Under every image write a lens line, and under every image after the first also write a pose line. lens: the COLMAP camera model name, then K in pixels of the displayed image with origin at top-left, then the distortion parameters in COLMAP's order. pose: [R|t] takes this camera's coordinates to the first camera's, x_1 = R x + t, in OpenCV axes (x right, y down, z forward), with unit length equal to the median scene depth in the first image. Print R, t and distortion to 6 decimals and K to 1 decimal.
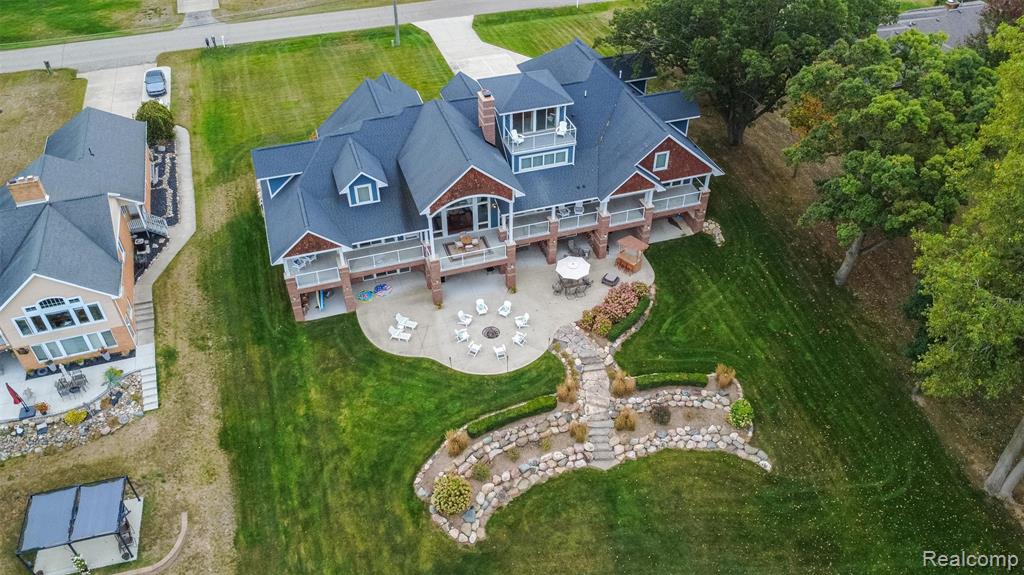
lens RADIAL K [[767.8, 0, 515.4], [0, 767.8, 288.5], [0, 0, 1]] dist [0.003340, -0.003898]
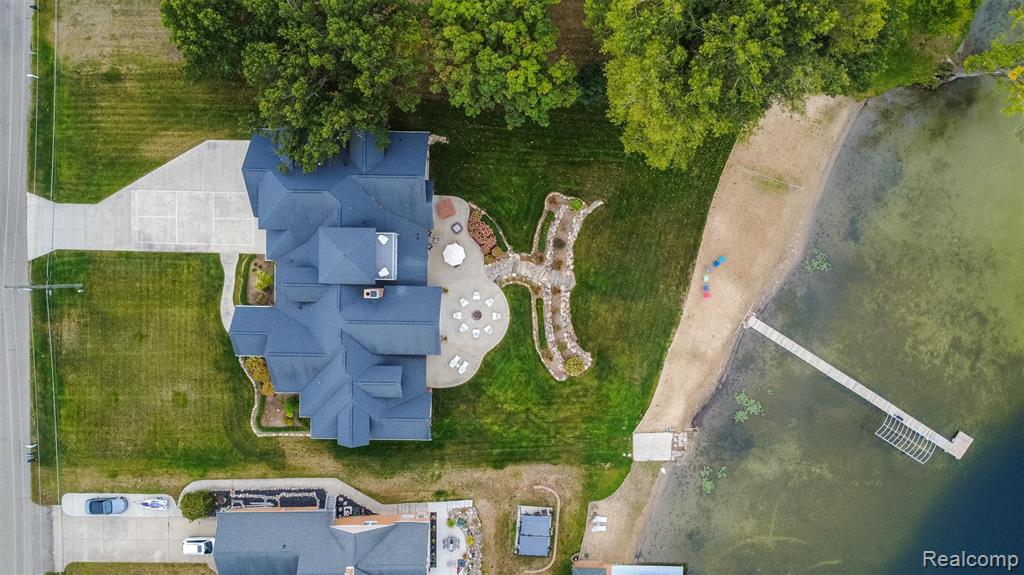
lens RADIAL K [[767.8, 0, 512.6], [0, 767.8, 287.4], [0, 0, 1]] dist [0.003340, -0.003898]
pose [[0.329590, -0.943398, -0.037016, 0.114293], [0.603214, 0.180257, 0.776943, -1.218595], [-0.726294, -0.278401, 0.628482, -0.095236]]
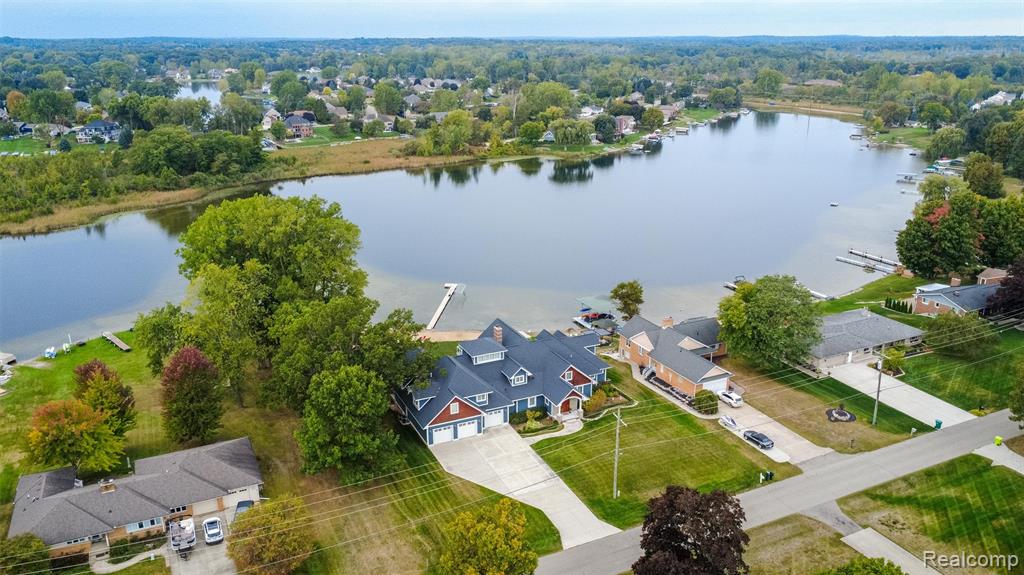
lens RADIAL K [[767.8, 0, 516.1], [0, 767.8, 288.5], [0, 0, 1]] dist [0.003340, -0.003898]
pose [[-0.992089, 0.037995, -0.119645, 0.172709], [-0.082531, 0.520747, 0.849713, -2.224161], [0.094590, 0.852865, -0.513492, 2.064735]]
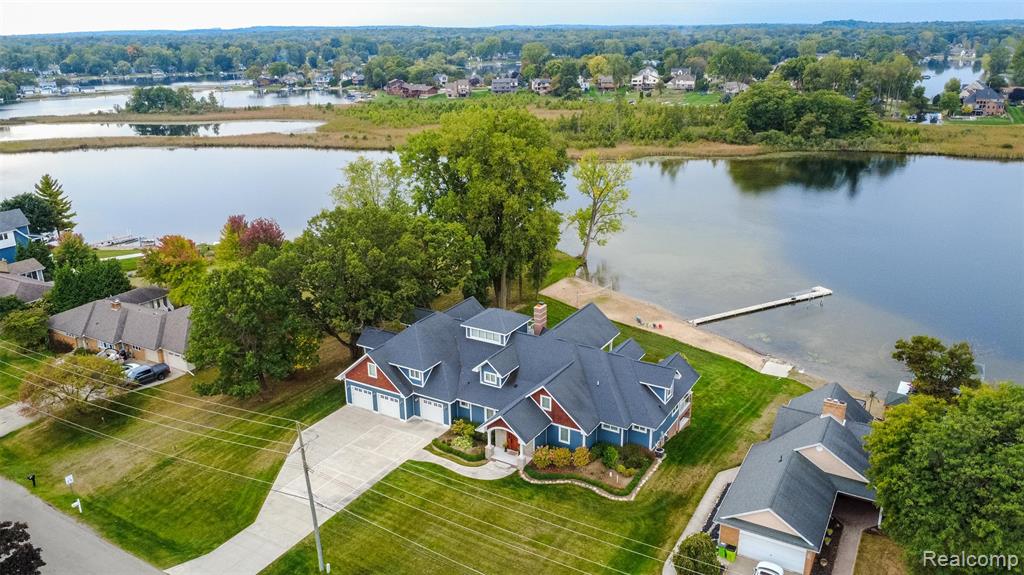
lens RADIAL K [[767.8, 0, 511.5], [0, 767.8, 285.9], [0, 0, 1]] dist [0.003340, -0.003898]
pose [[-0.654798, -0.237153, 0.717634, -1.104876], [0.497769, 0.579180, 0.645582, -1.306975], [-0.568741, 0.779942, -0.261198, 1.410754]]
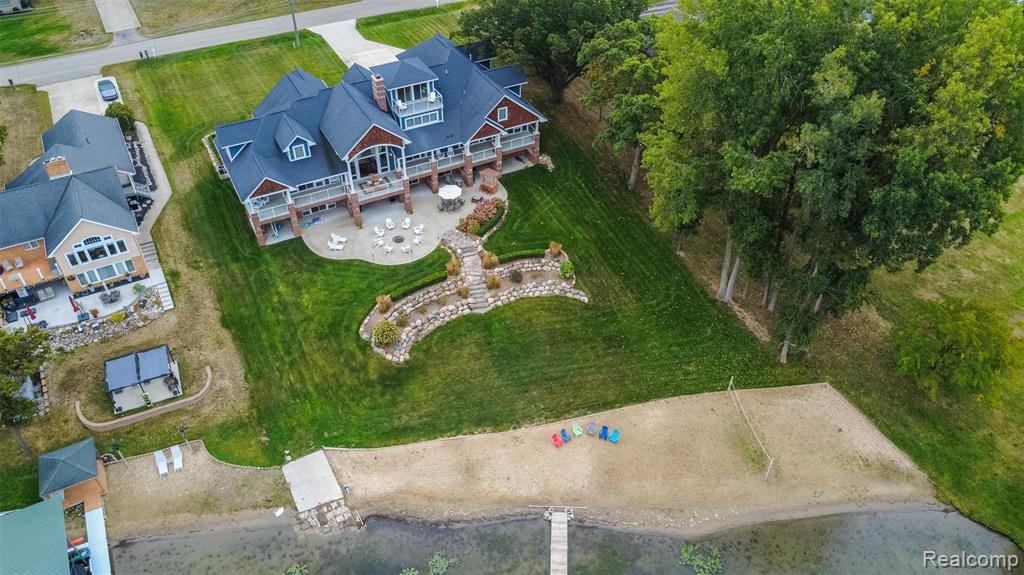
lens RADIAL K [[767.8, 0, 514.6], [0, 767.8, 286.4], [0, 0, 1]] dist [0.003340, -0.003898]
pose [[0.985828, -0.107396, 0.128878, -0.011737], [0.106106, 0.994212, 0.016859, 0.145931], [-0.129943, -0.002945, 0.991517, -0.479752]]
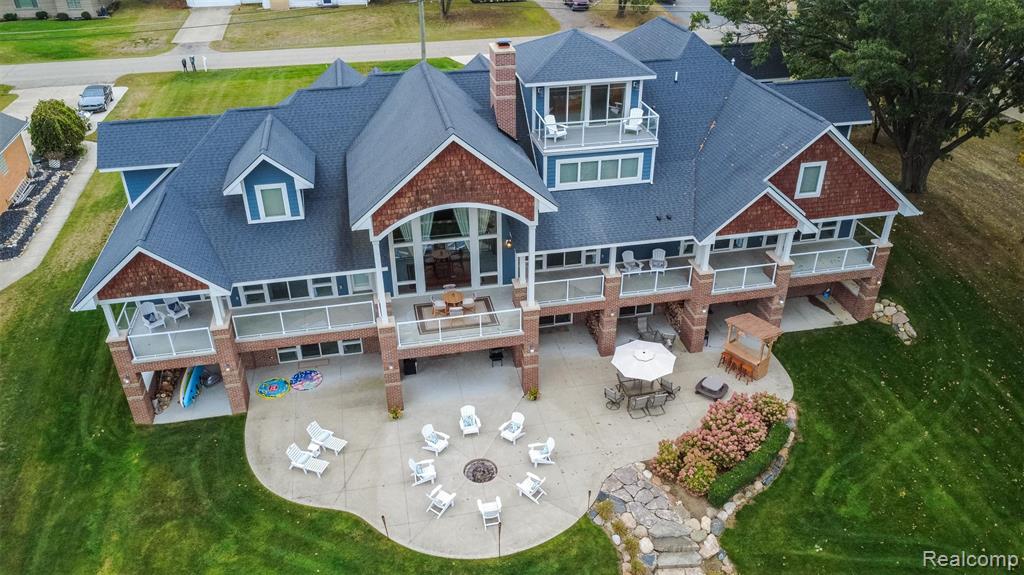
lens RADIAL K [[767.8, 0, 514.5], [0, 767.8, 289.2], [0, 0, 1]] dist [0.003340, -0.003898]
pose [[0.993609, 0.051418, -0.100490, 0.037919], [-0.067744, 0.983714, -0.166487, 0.021453], [0.090293, 0.172231, 0.980910, 0.471609]]
